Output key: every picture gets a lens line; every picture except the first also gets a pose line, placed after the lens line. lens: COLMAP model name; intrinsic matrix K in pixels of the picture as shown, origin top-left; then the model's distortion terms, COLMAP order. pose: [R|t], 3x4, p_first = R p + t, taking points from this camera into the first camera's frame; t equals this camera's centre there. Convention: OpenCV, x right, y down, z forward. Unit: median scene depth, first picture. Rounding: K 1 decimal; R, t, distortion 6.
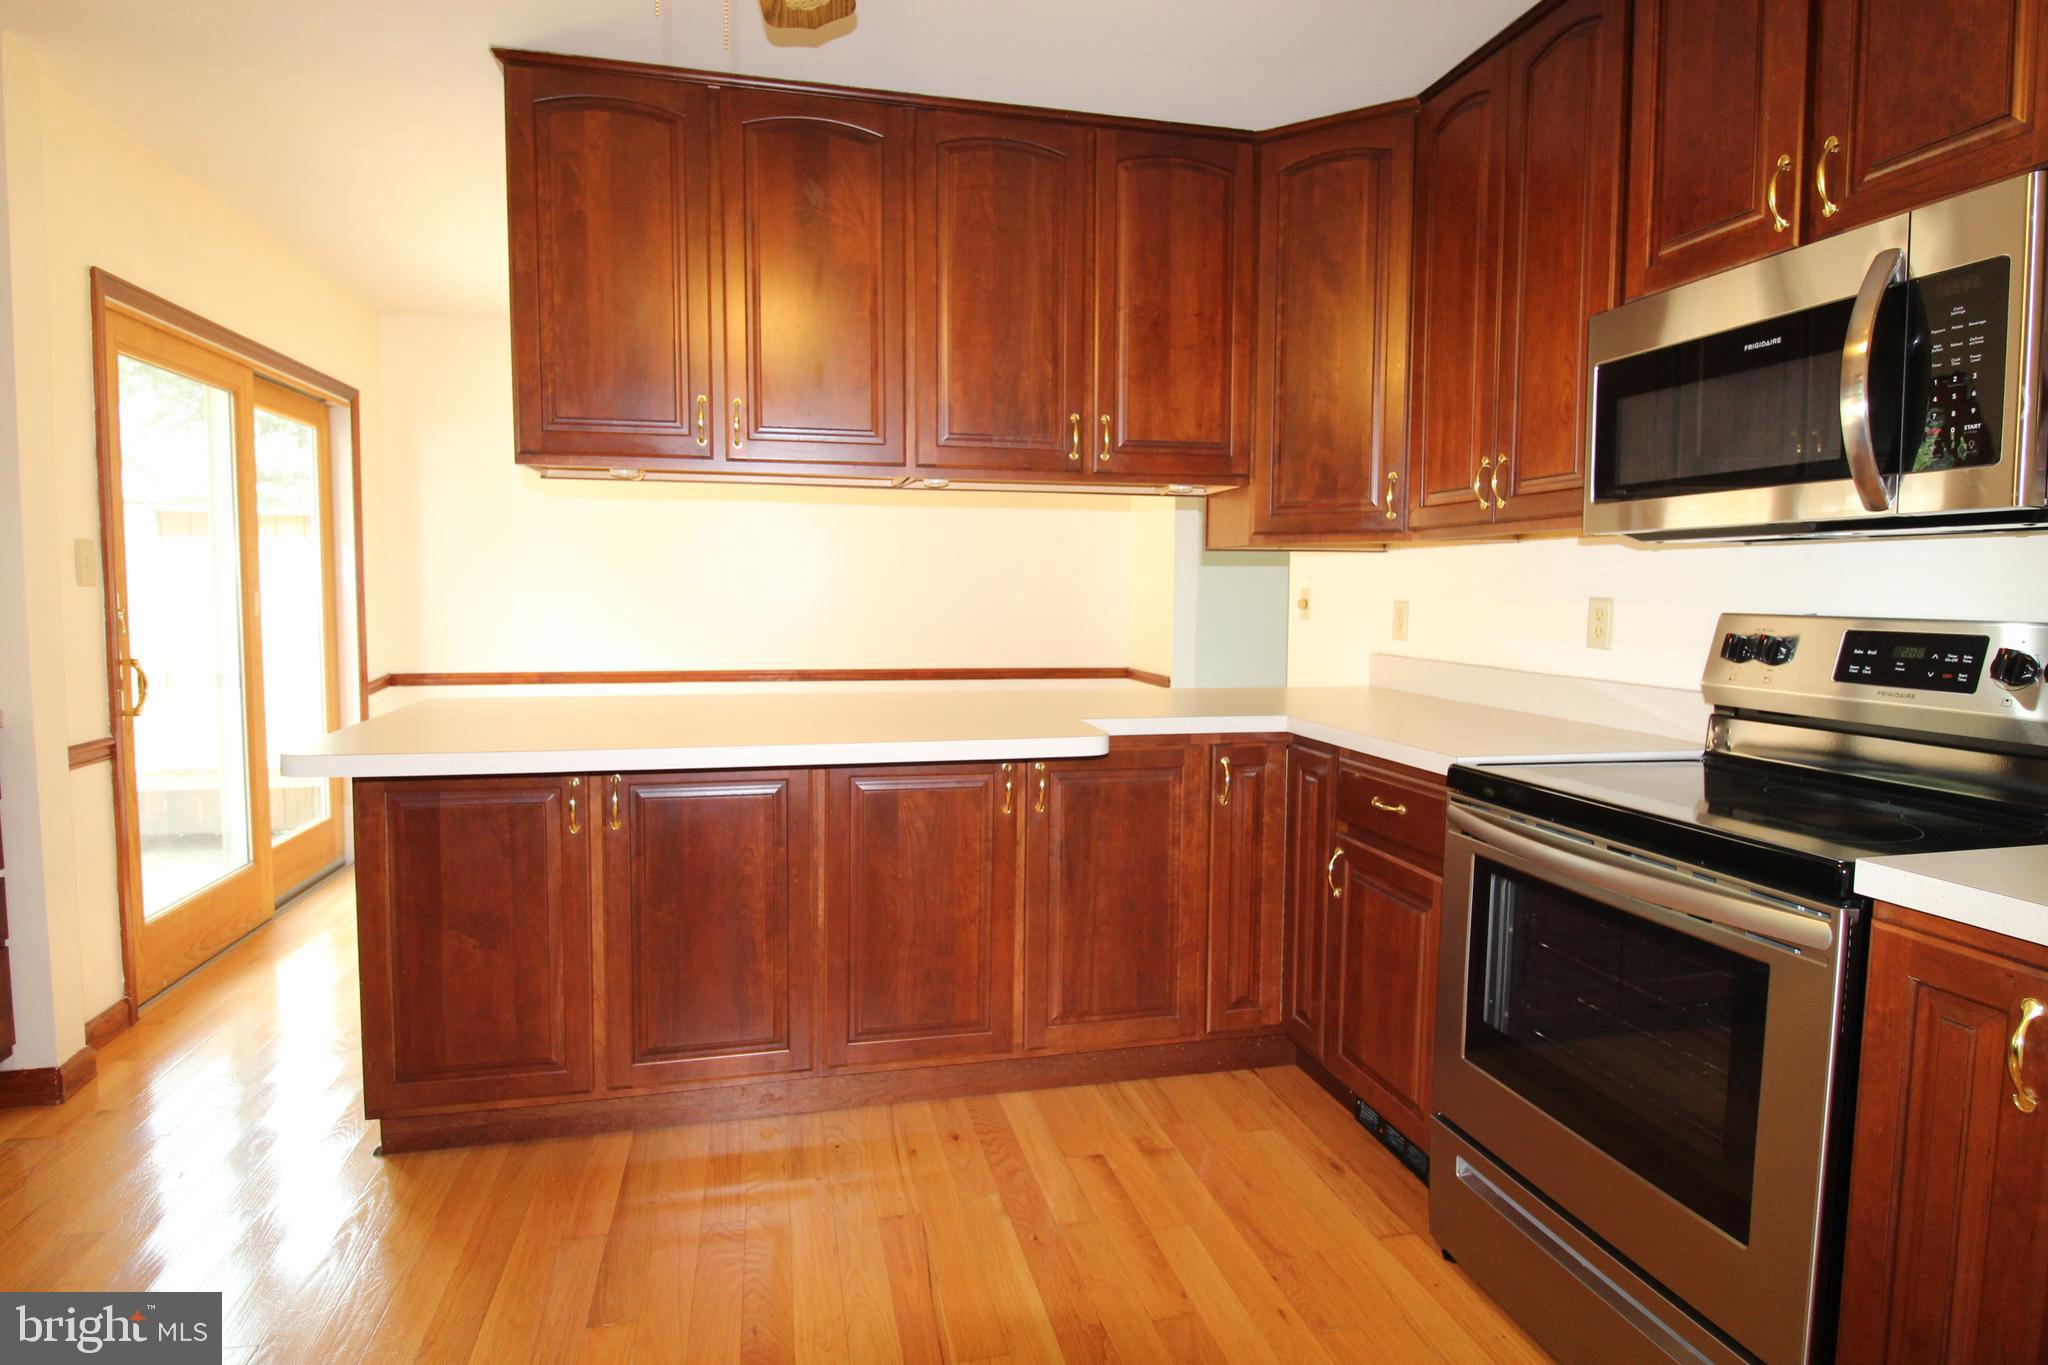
lens RADIAL K [[1093.0, 0, 1029.8], [0, 1093.0, 659.9], [0, 0, 1]] dist [0.006982, -0.011269]
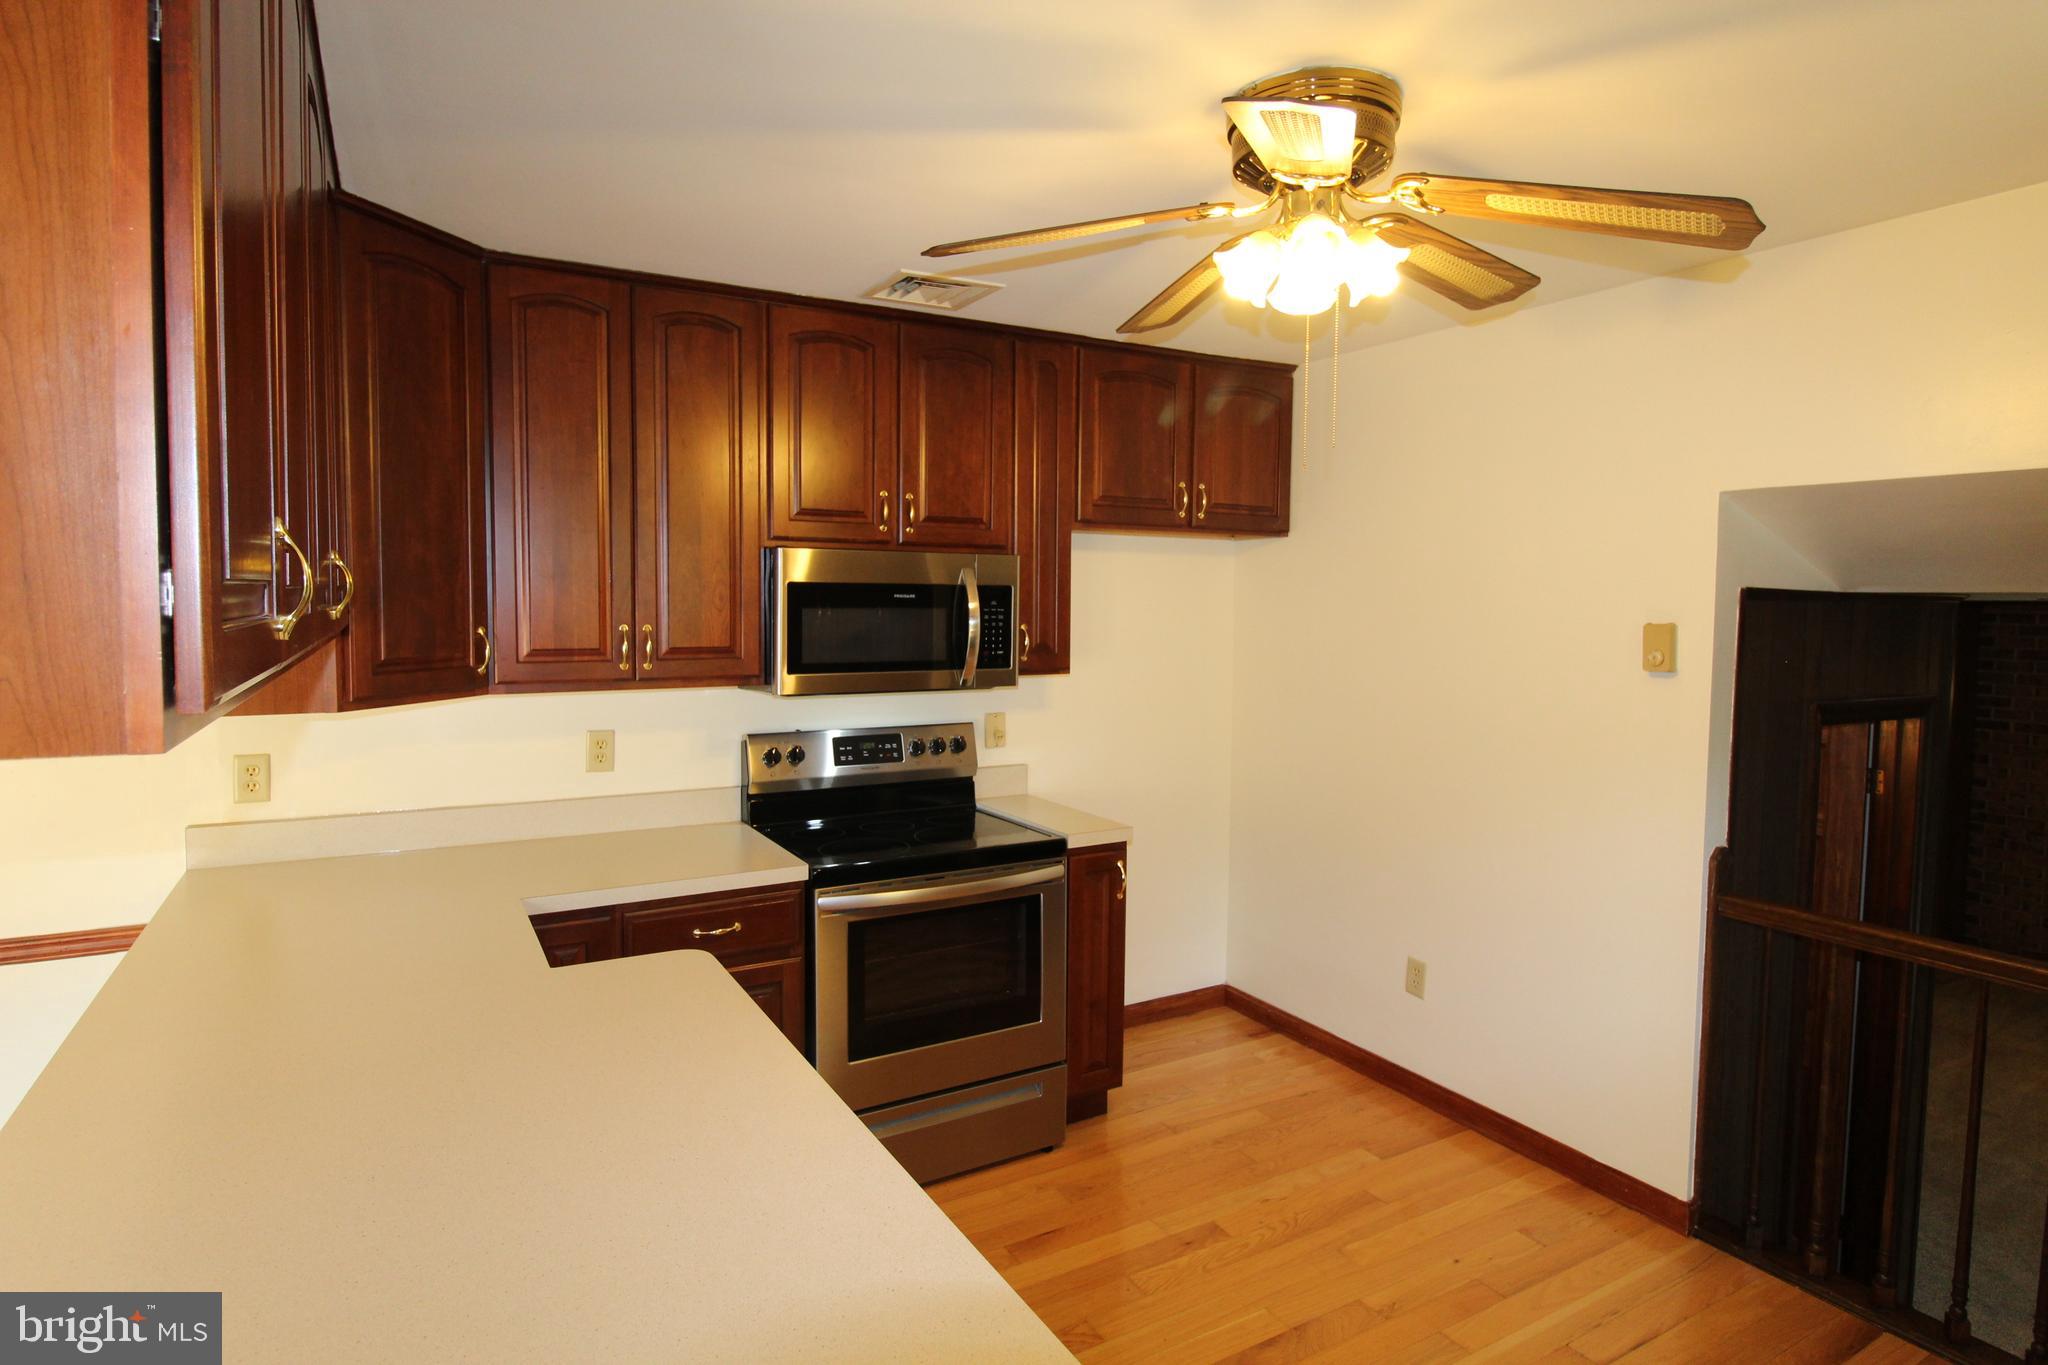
lens RADIAL K [[1093.0, 0, 1029.8], [0, 1093.0, 659.9], [0, 0, 1]] dist [0.006982, -0.011269]
pose [[-0.276964, -0.066695, 0.958563, -0.930504], [0.051834, 0.995099, 0.084213, -0.252713], [-0.959481, 0.073010, -0.272150, 1.016152]]
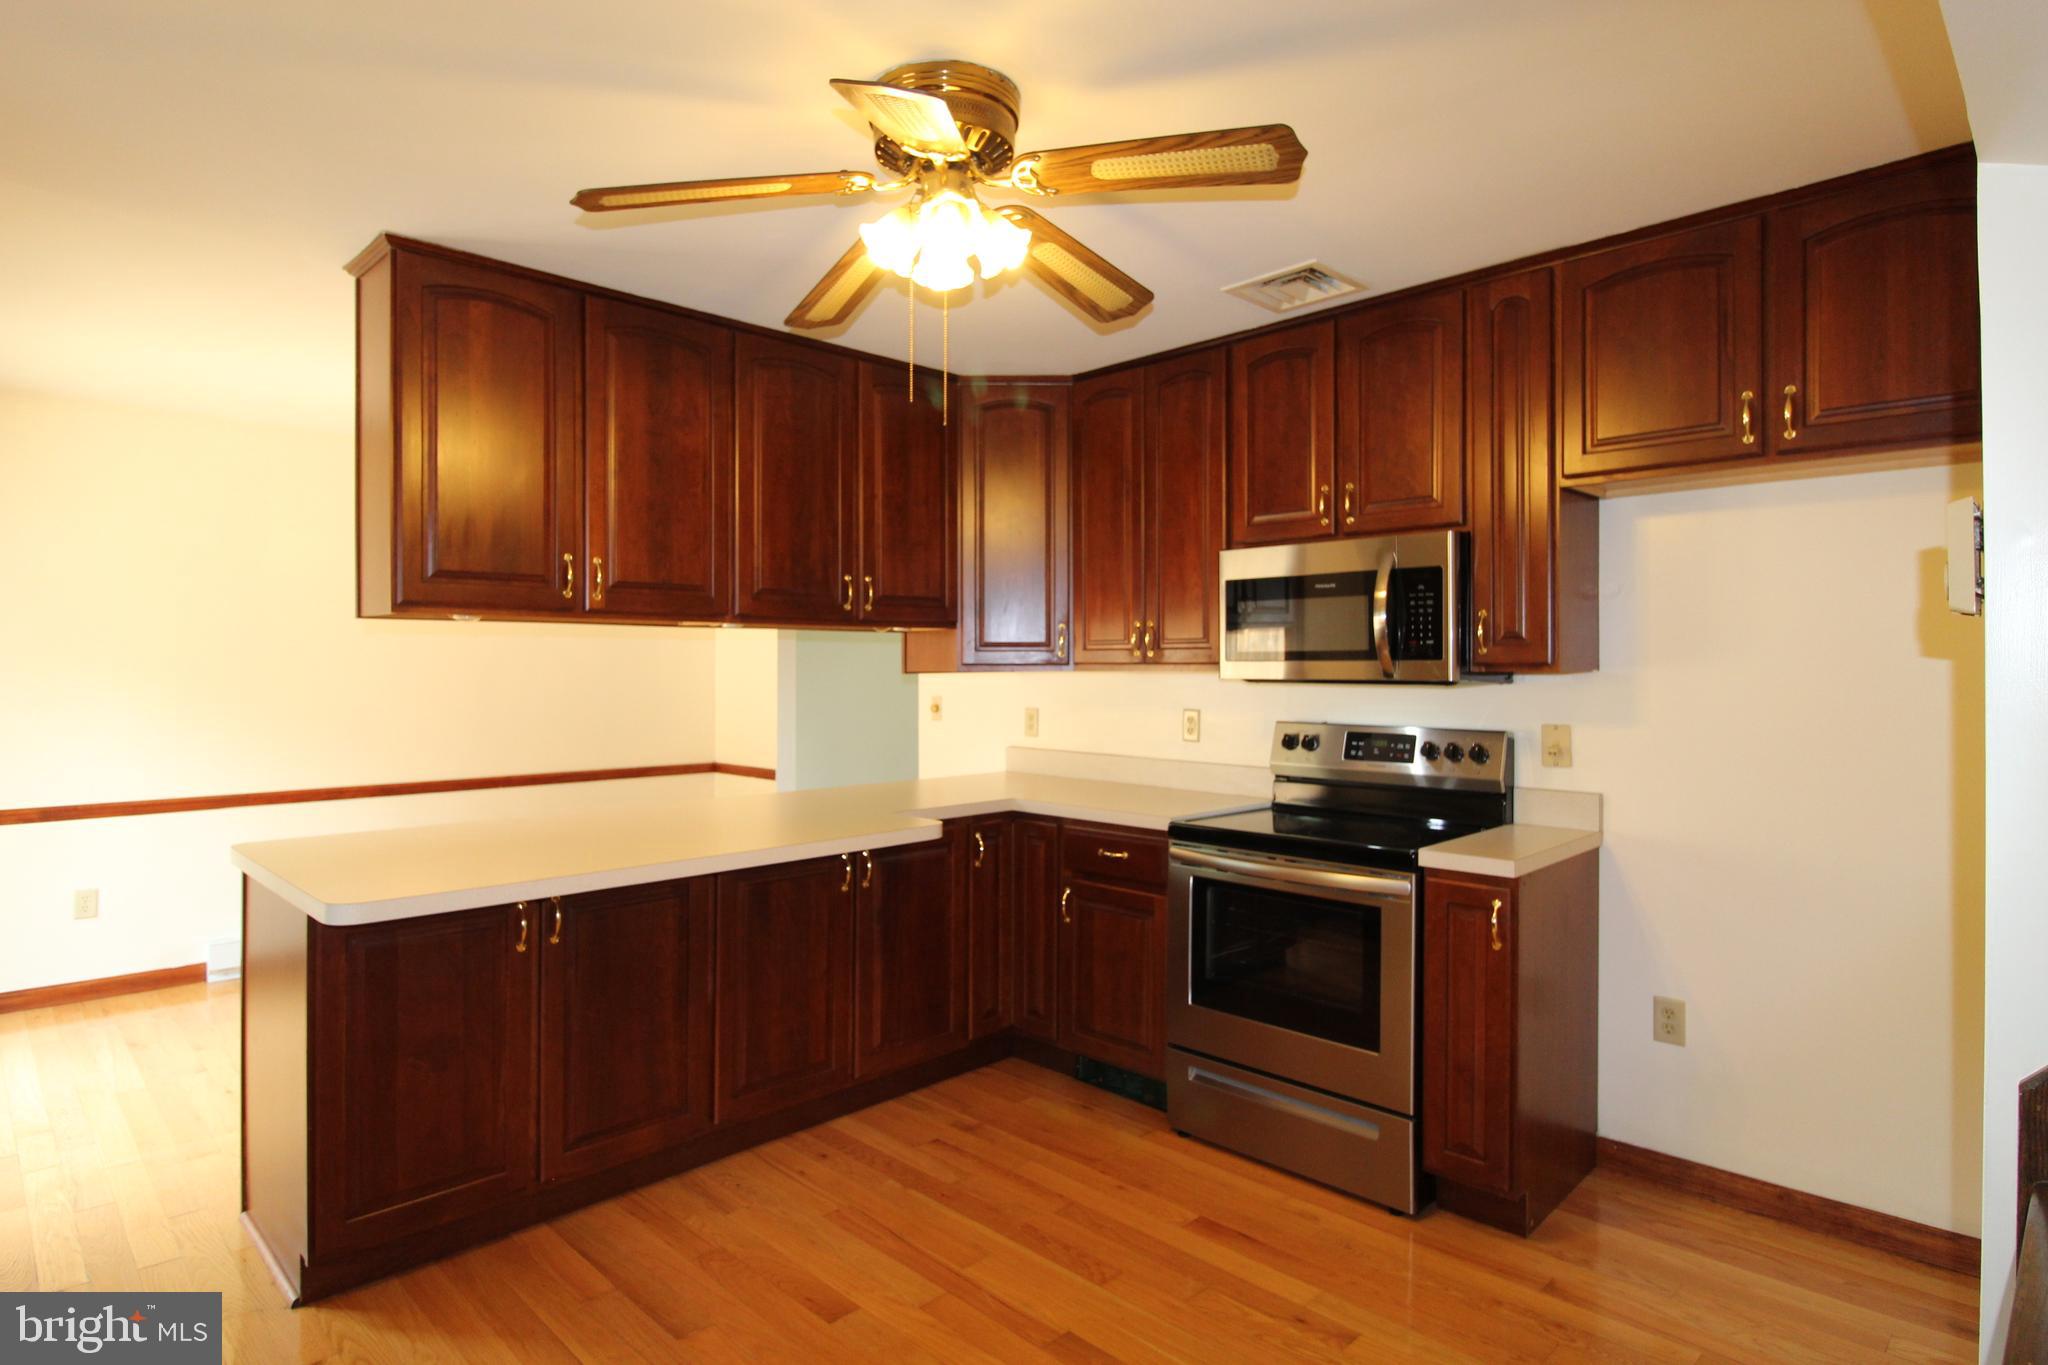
lens RADIAL K [[1093.0, 0, 1029.8], [0, 1093.0, 659.9], [0, 0, 1]] dist [0.006982, -0.011269]
pose [[0.850213, -0.005370, 0.526411, -0.594293], [0.040832, 0.997608, -0.055771, -0.058075], [-0.524852, 0.068912, 0.848399, -0.258081]]
